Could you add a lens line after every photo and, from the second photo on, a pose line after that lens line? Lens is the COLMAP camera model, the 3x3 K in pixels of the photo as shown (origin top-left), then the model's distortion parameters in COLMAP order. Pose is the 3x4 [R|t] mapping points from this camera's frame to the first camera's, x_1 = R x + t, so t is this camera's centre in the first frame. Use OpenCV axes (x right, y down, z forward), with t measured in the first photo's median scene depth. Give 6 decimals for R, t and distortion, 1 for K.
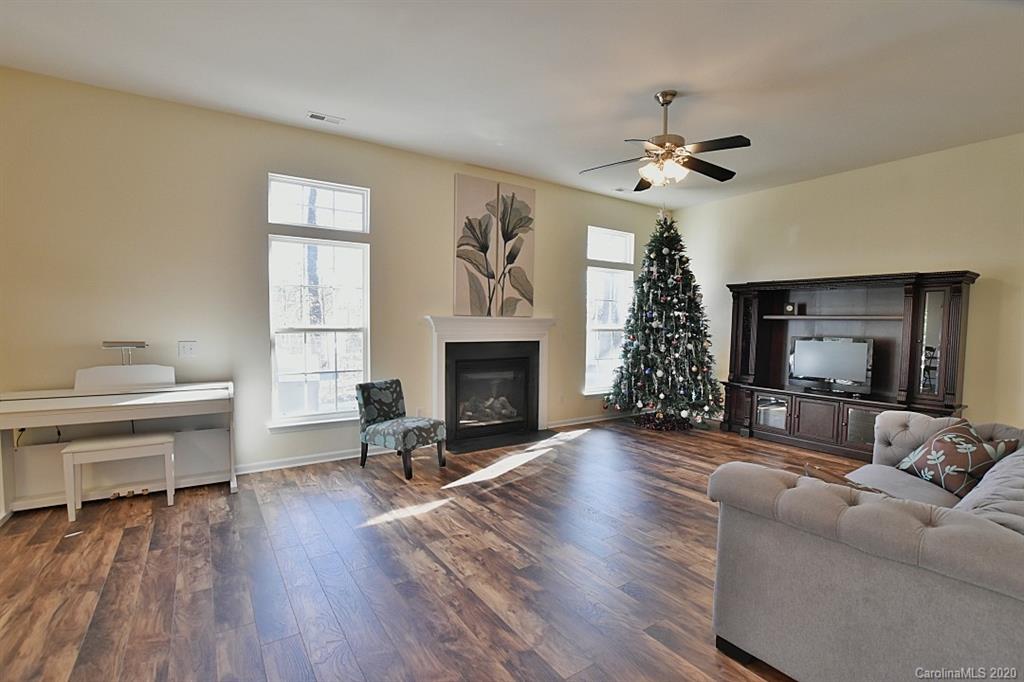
lens RADIAL K [[465.0, 0, 513.4], [0, 465.0, 347.2], [0, 0, 1]] dist [-0.034051, 0.005893]
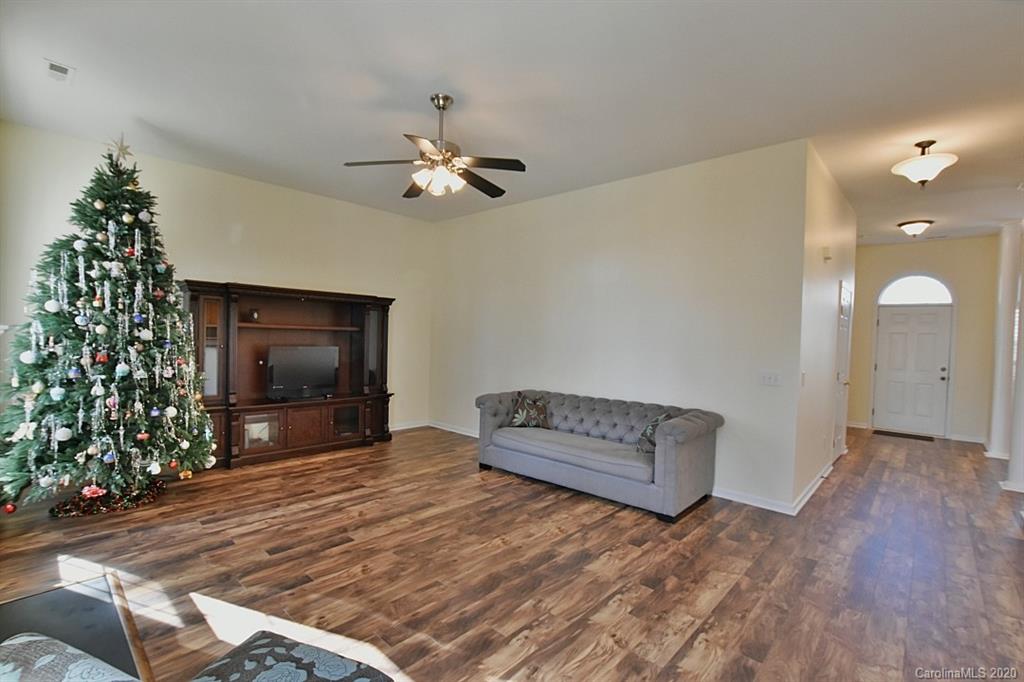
lens RADIAL K [[465.0, 0, 513.4], [0, 465.0, 347.2], [0, 0, 1]] dist [-0.034051, 0.005893]
pose [[-0.224465, -0.042291, 0.973564, -0.429242], [0.020162, 0.998642, 0.048029, -0.056999], [-0.974274, 0.030410, -0.223307, 0.727327]]
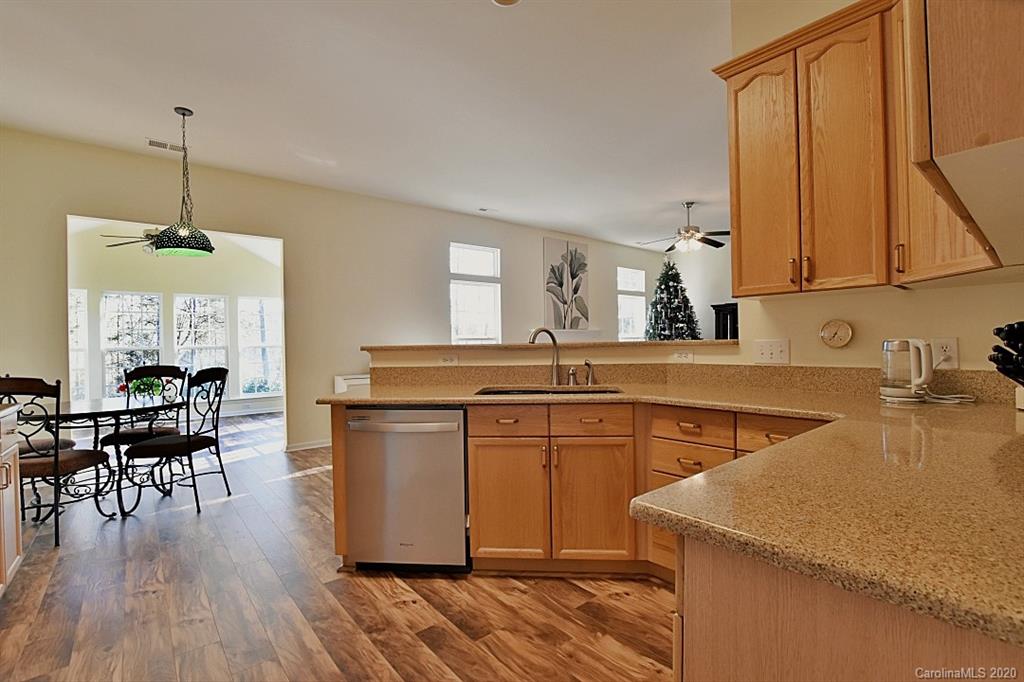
lens RADIAL K [[465.0, 0, 513.4], [0, 465.0, 347.2], [0, 0, 1]] dist [-0.034051, 0.005893]
pose [[0.995345, -0.026980, 0.092520, -0.364534], [0.031146, 0.998551, -0.043880, 0.053980], [-0.091202, 0.046557, 0.994743, -0.492052]]
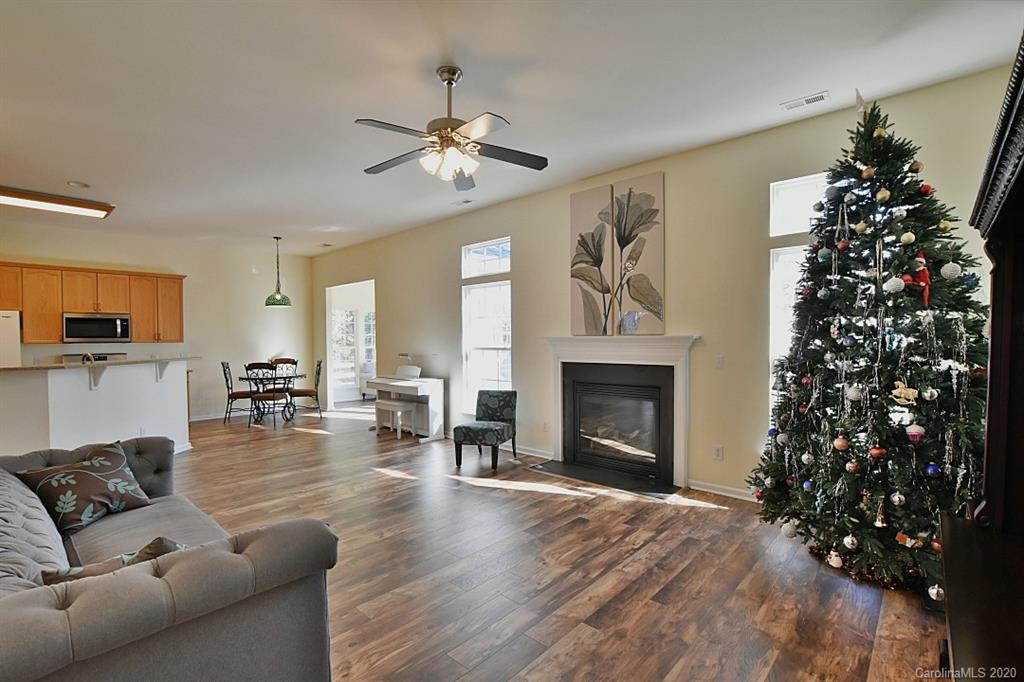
lens RADIAL K [[465.0, 0, 513.4], [0, 465.0, 347.2], [0, 0, 1]] dist [-0.034051, 0.005893]
pose [[0.229549, 0.005505, -0.973282, 0.796297], [-0.042119, 0.999103, -0.004283, -0.032491], [0.972385, 0.041976, 0.229575, 0.632073]]
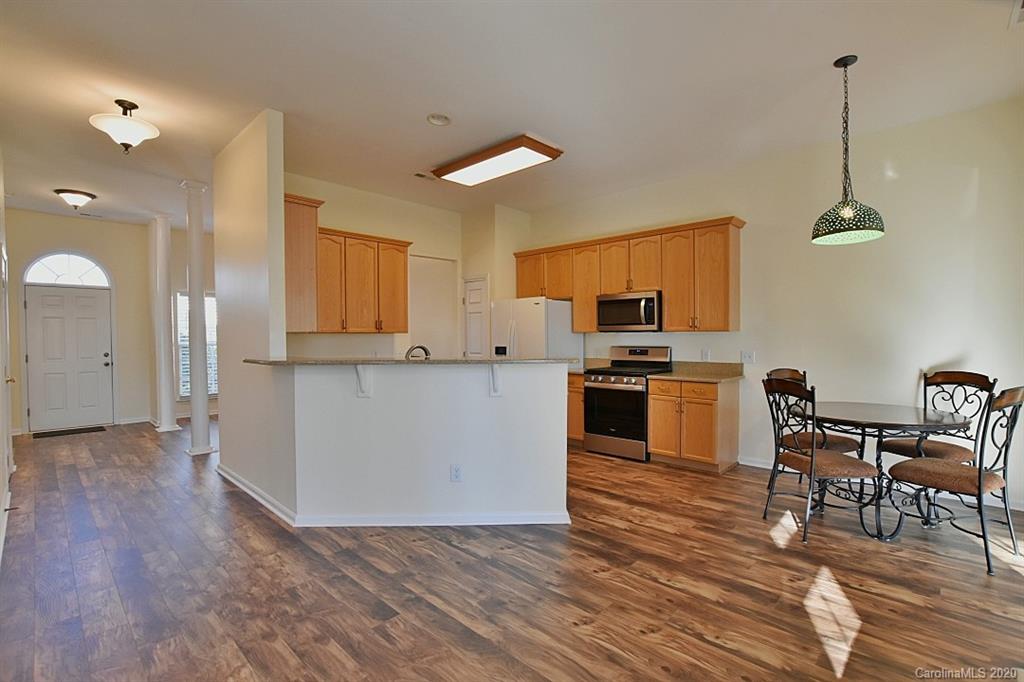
lens RADIAL K [[465.0, 0, 513.4], [0, 465.0, 347.2], [0, 0, 1]] dist [-0.034051, 0.005893]
pose [[-0.977214, 0.000573, -0.212255, -0.276295], [-0.015459, 0.997149, 0.073862, -0.037605], [0.211692, 0.075461, -0.974419, 0.705666]]
